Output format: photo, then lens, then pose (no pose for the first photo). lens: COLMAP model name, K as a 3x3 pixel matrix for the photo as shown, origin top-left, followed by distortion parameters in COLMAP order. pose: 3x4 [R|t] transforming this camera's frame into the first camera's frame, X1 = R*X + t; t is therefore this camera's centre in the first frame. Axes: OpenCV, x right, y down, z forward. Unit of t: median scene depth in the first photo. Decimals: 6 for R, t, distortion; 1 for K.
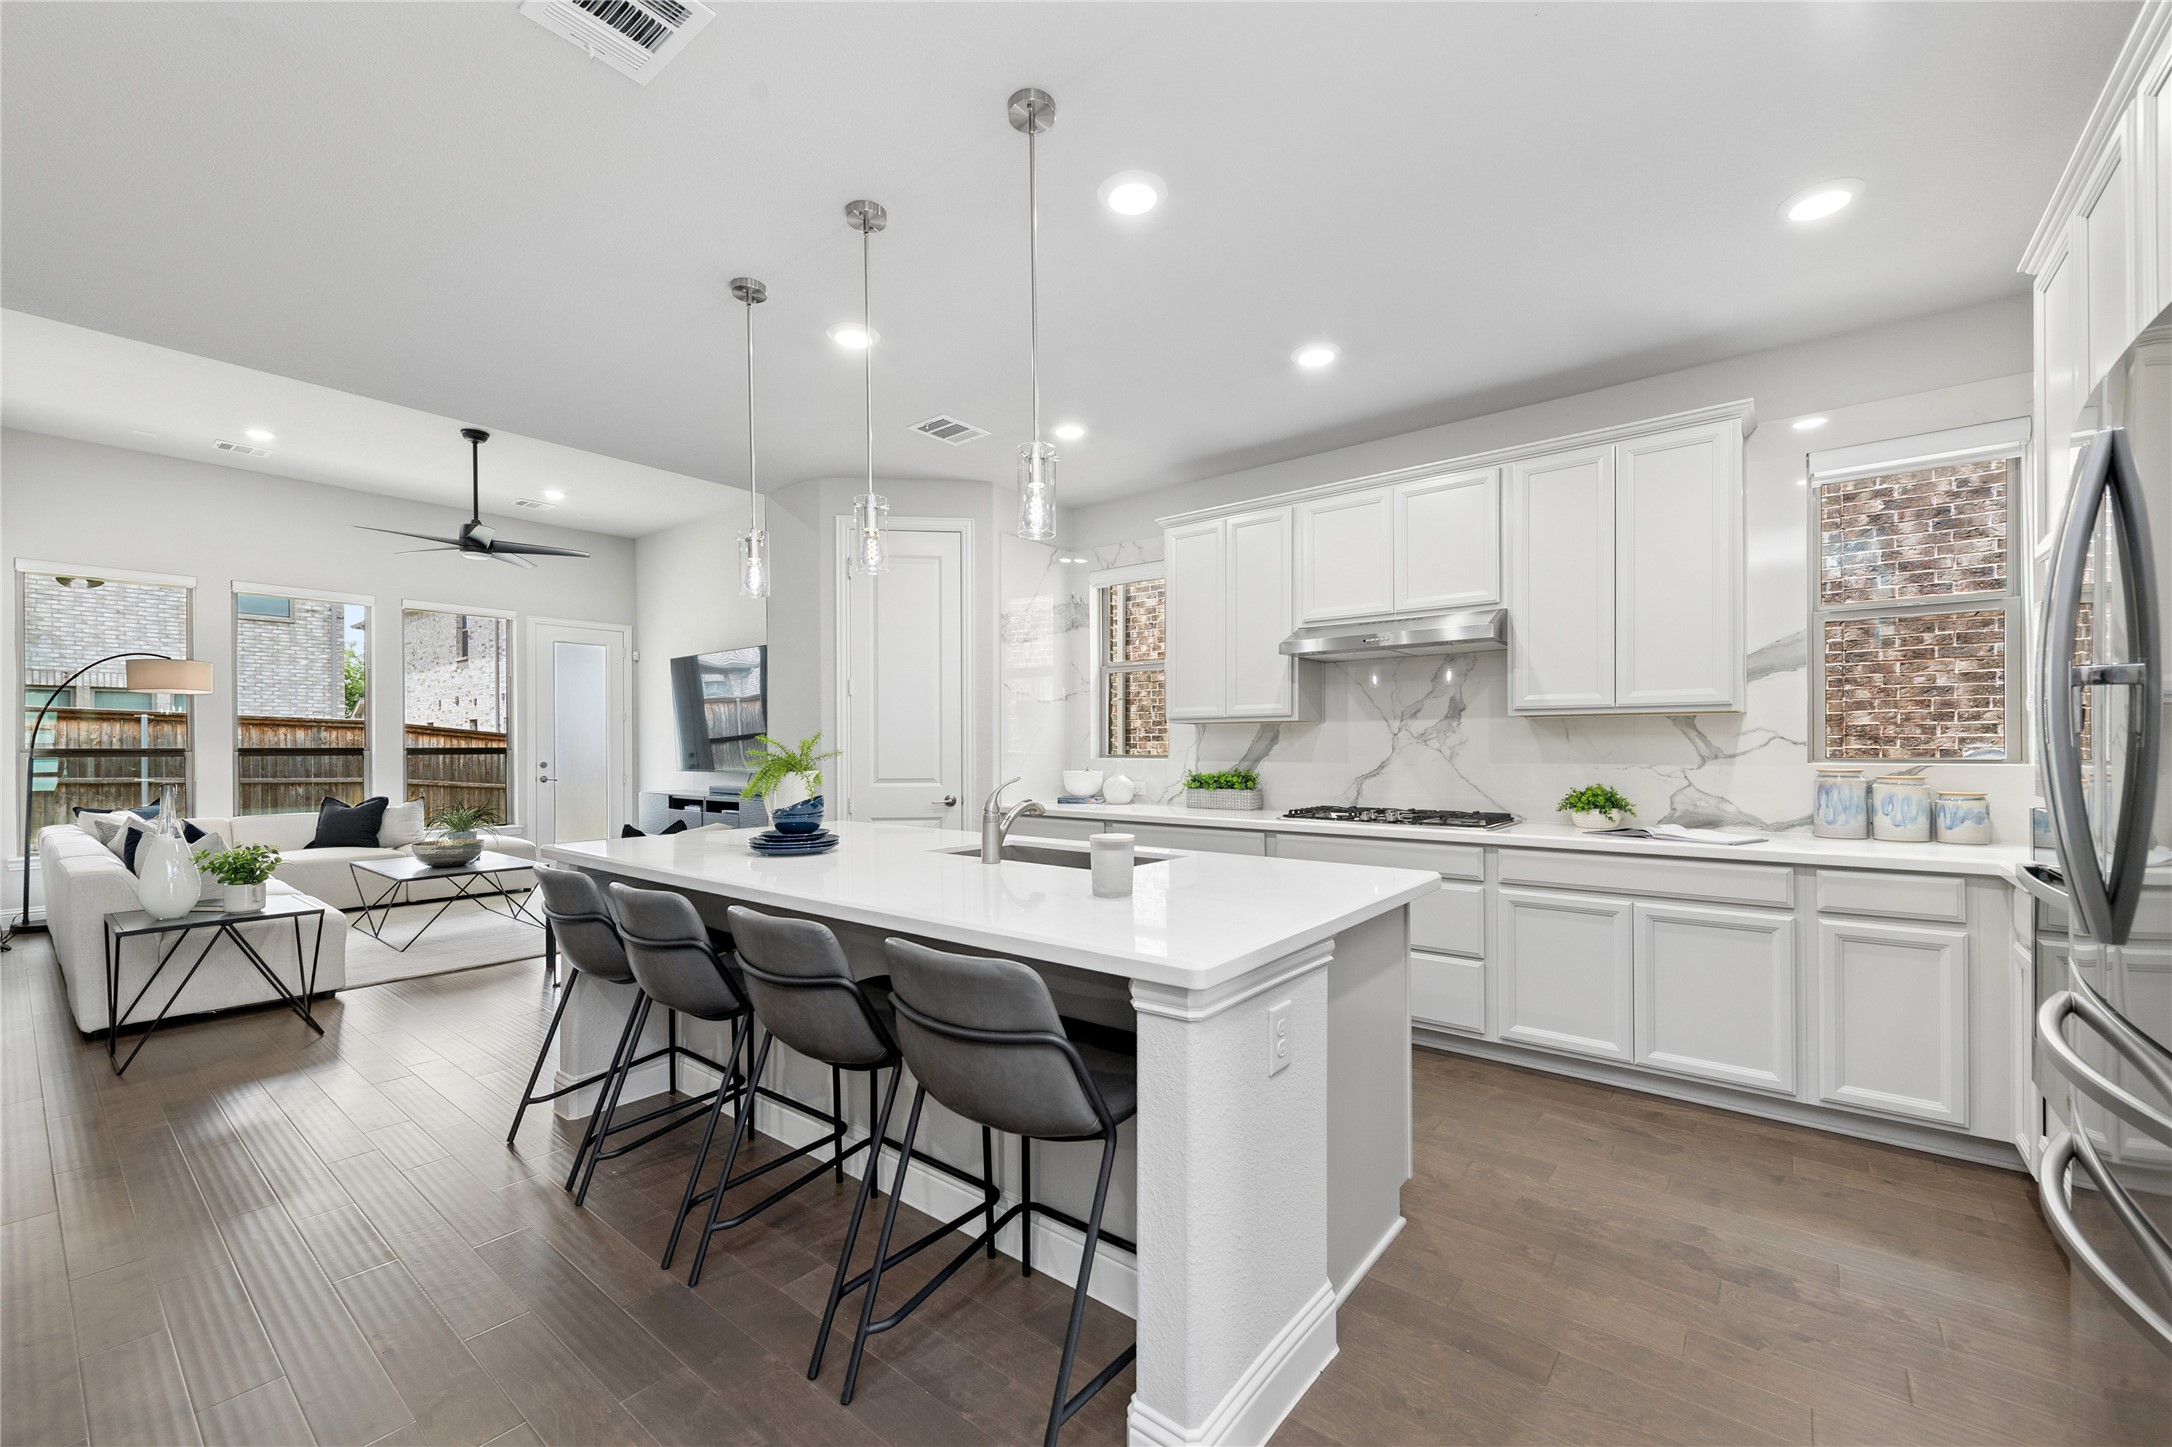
lens RADIAL K [[856.6, 0, 1089.3], [0, 856.6, 746.3], [0, 0, 1]] dist [0.002290, -0.000759]
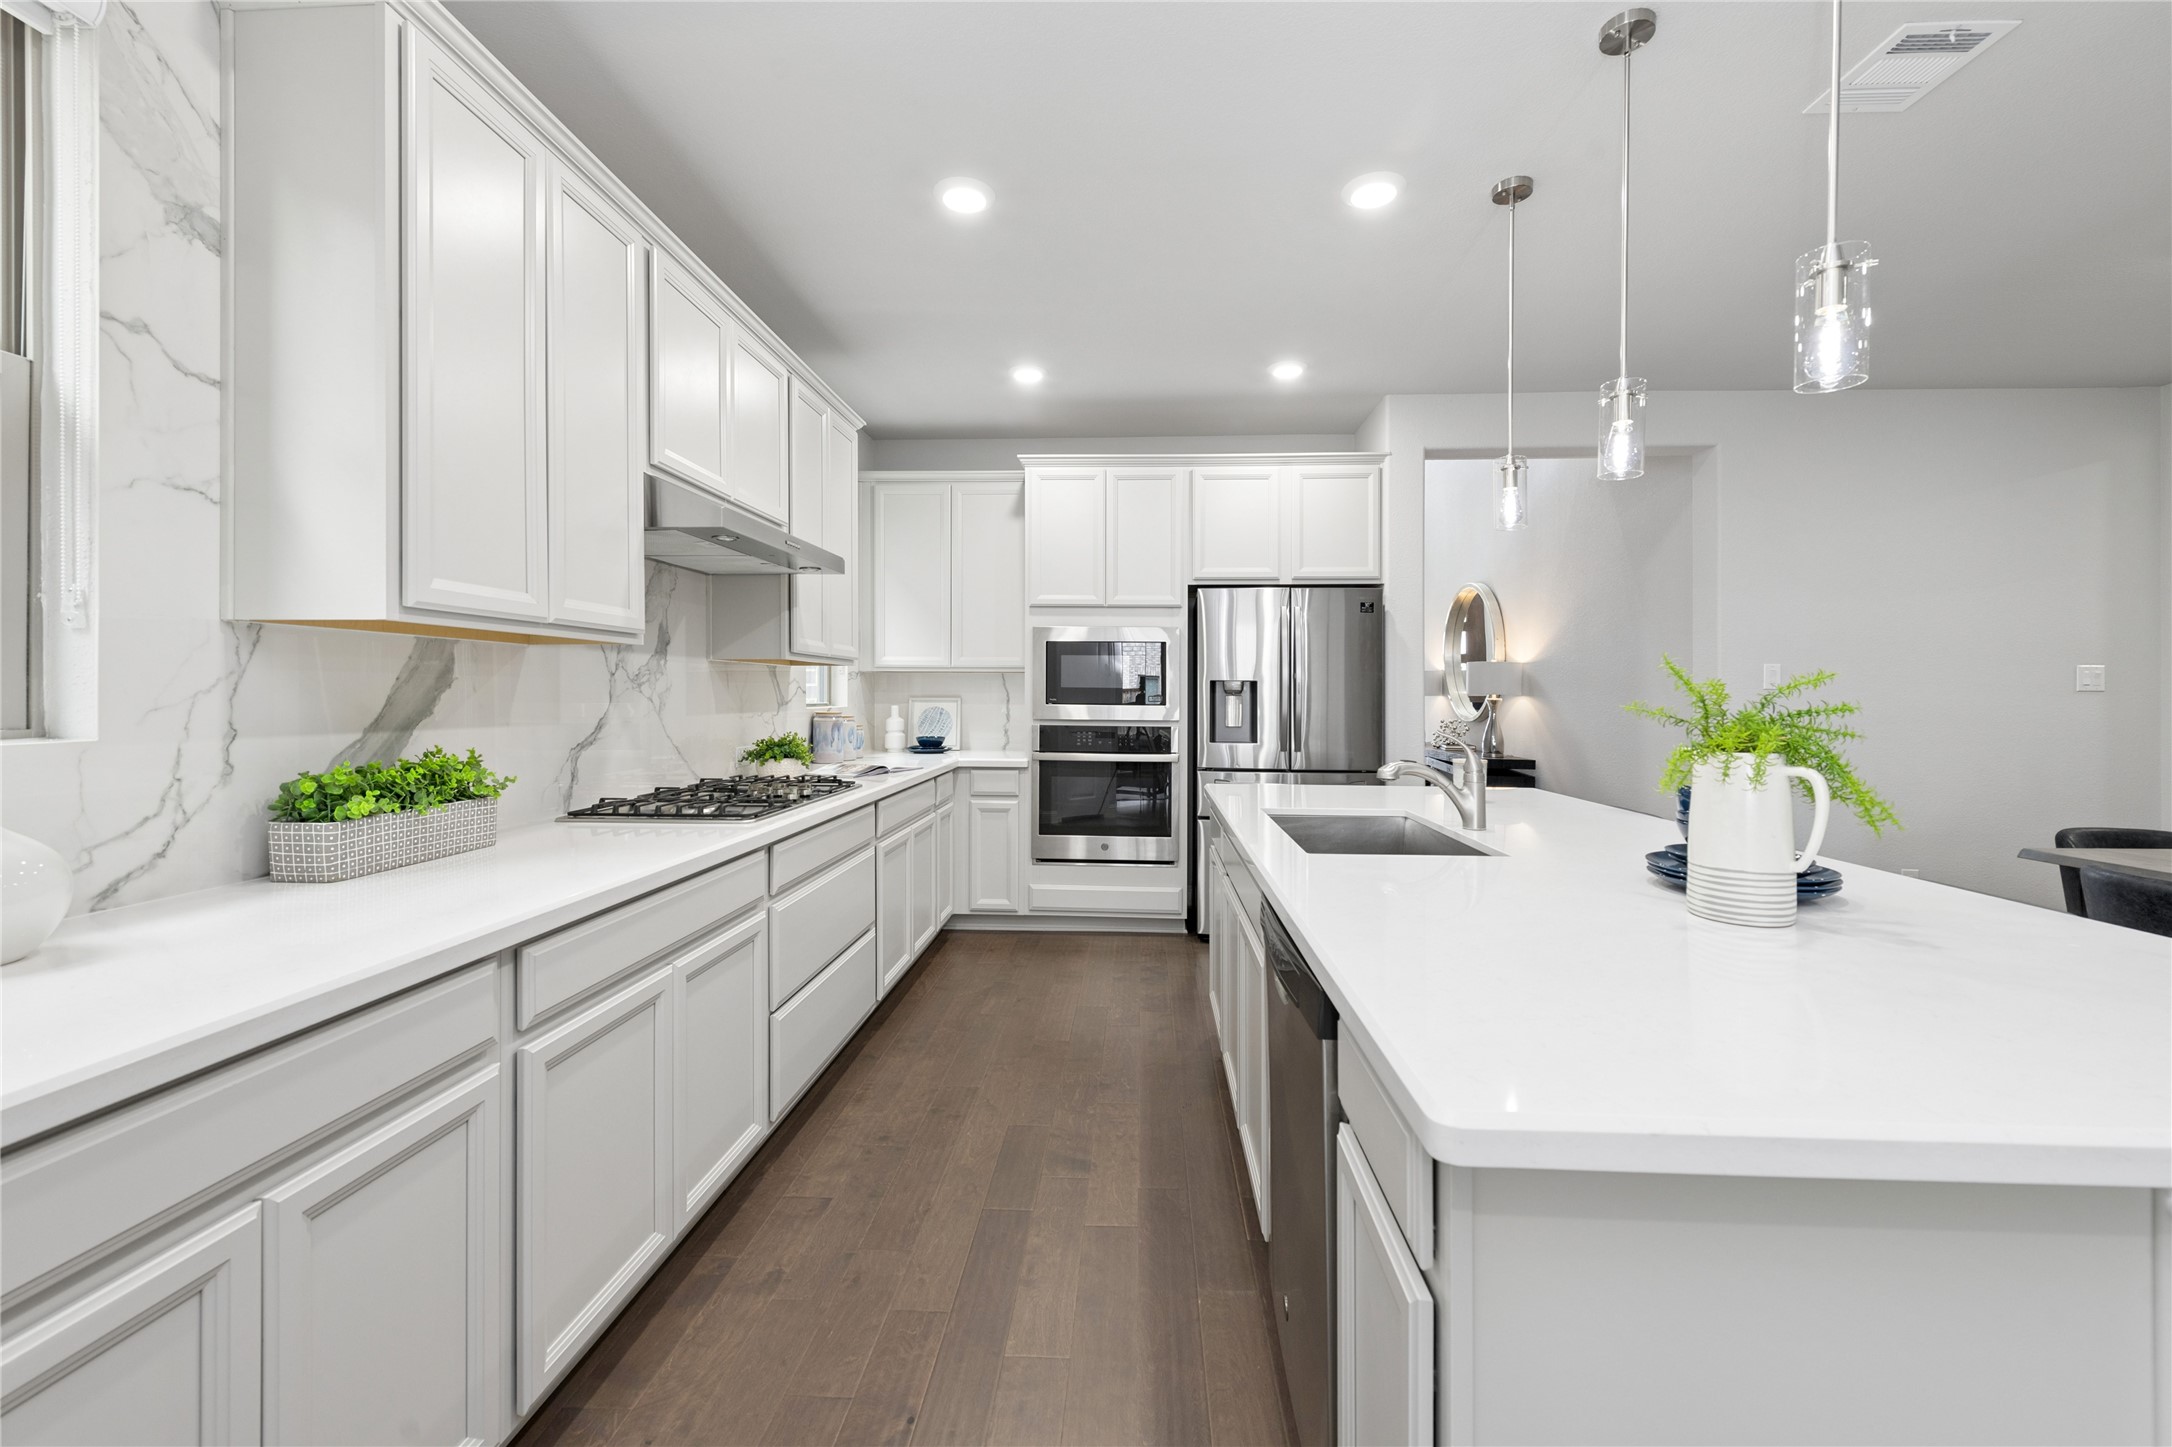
lens RADIAL K [[856.6, 0, 1122.9], [0, 856.6, 687.7], [0, 0, 1]] dist [0.002290, -0.000759]
pose [[-0.585582, 0.010183, 0.810549, -0.358470], [0.006004, 0.999948, -0.008226, 0.003164], [-0.810591, 0.000050, -0.585613, 1.063991]]
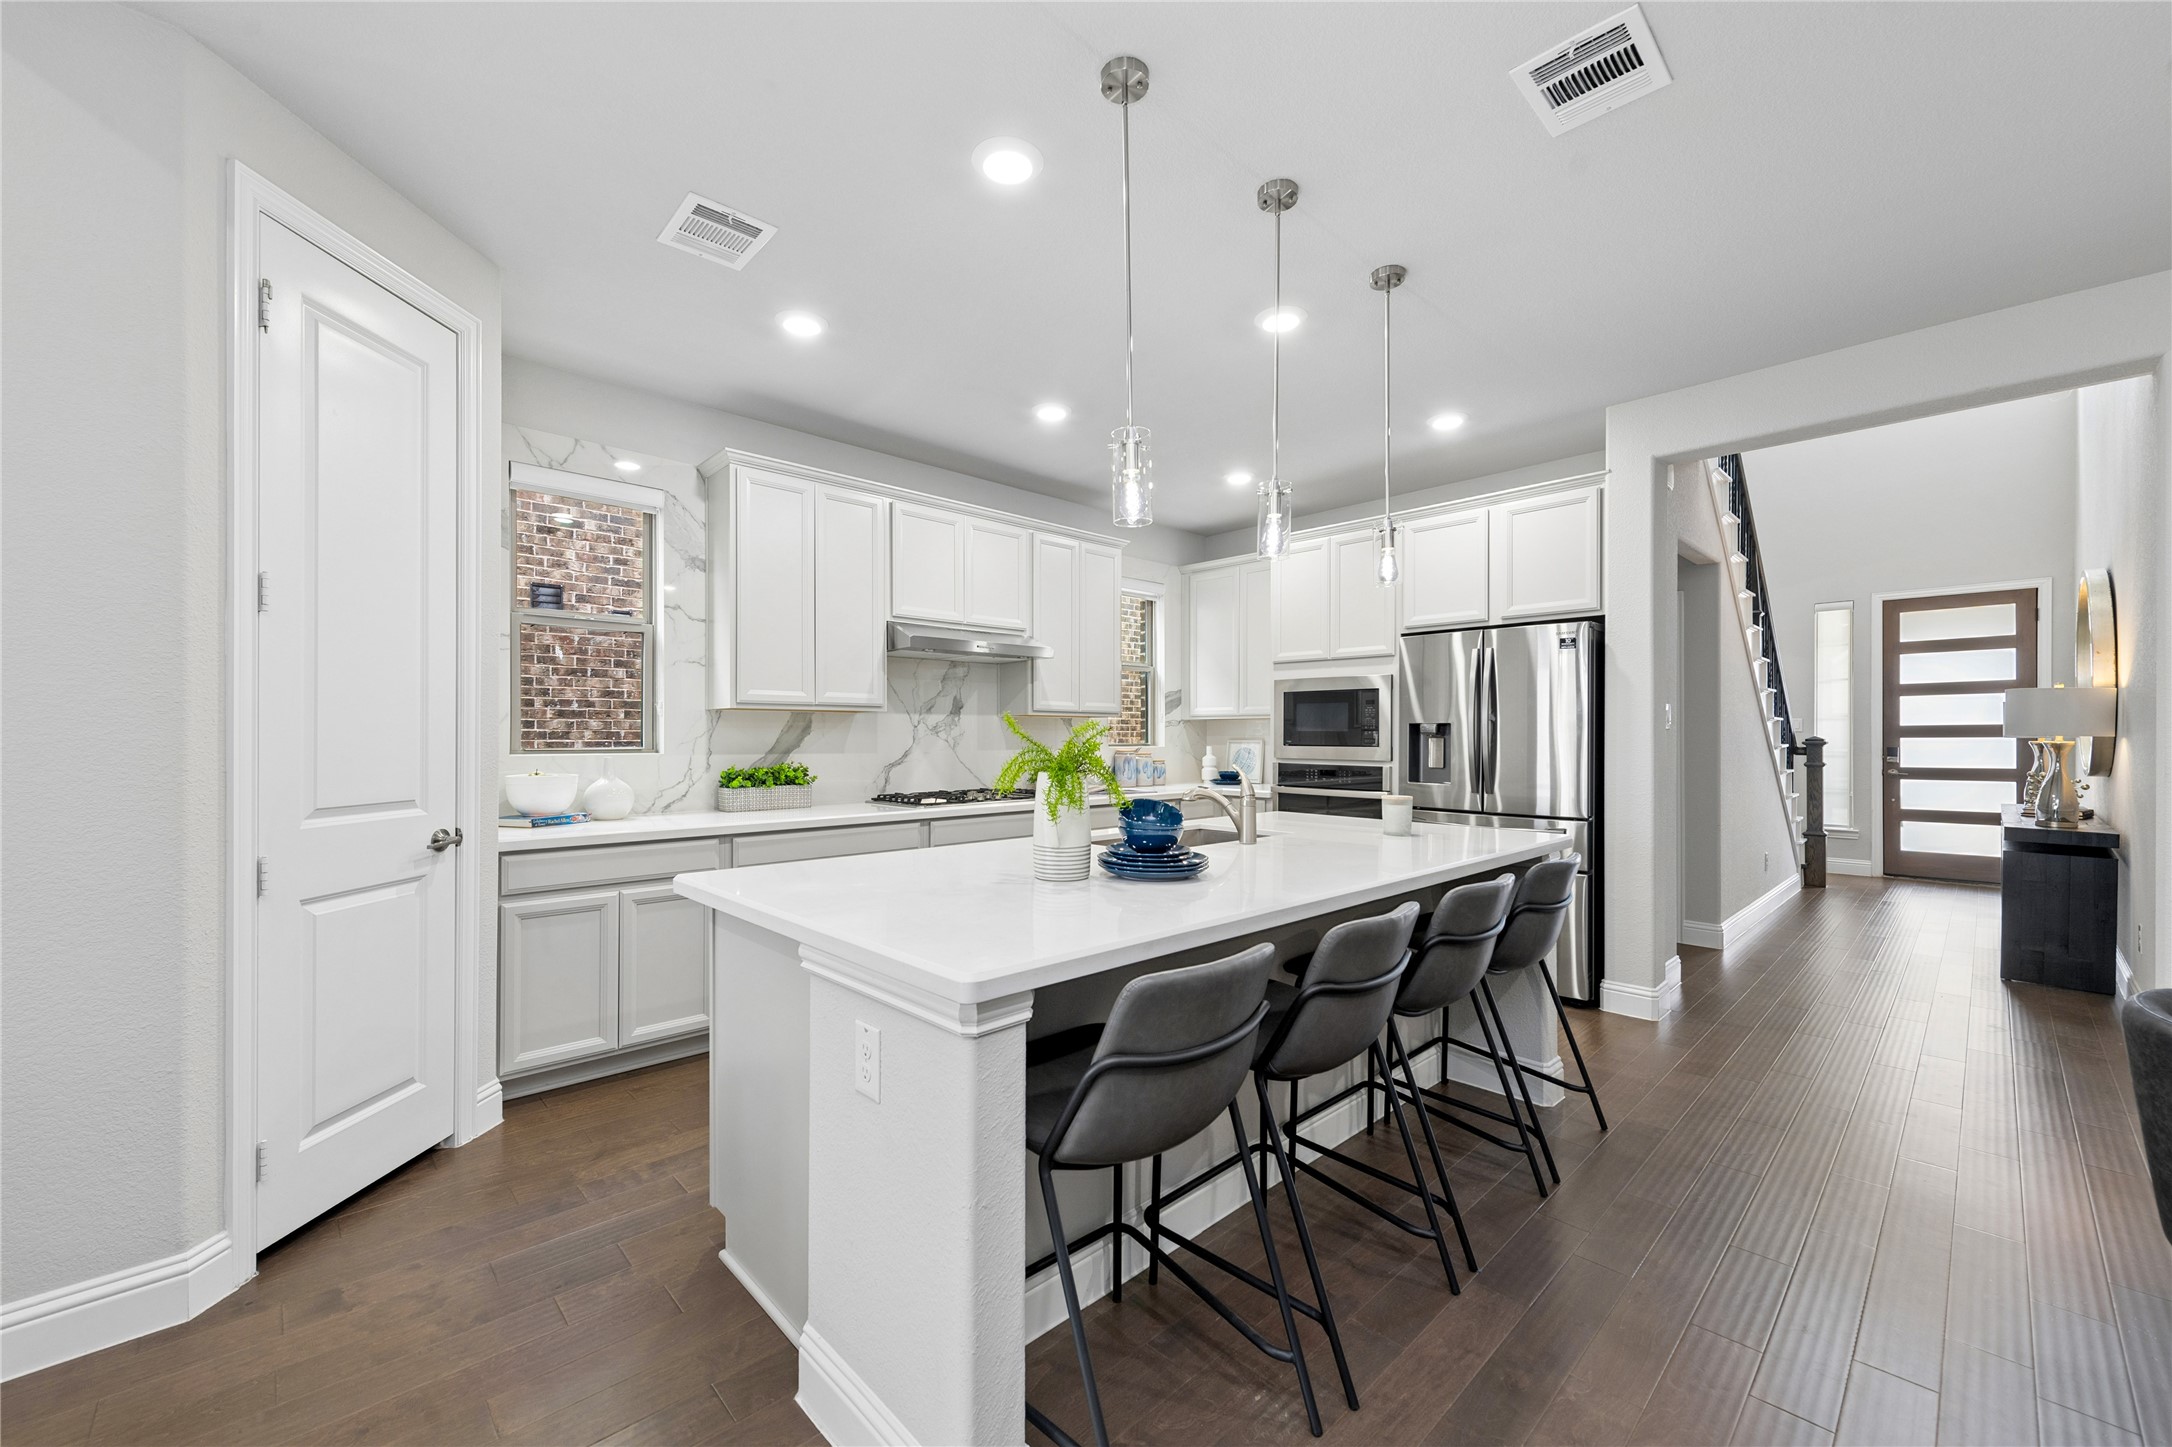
lens RADIAL K [[856.6, 0, 1112.7], [0, 856.6, 730.2], [0, 0, 1]] dist [0.002290, -0.000759]
pose [[0.122711, 0.012748, 0.992361, -0.723588], [0.006299, 0.999887, -0.013624, 0.007738], [-0.992423, 0.007923, 0.122616, 0.606819]]
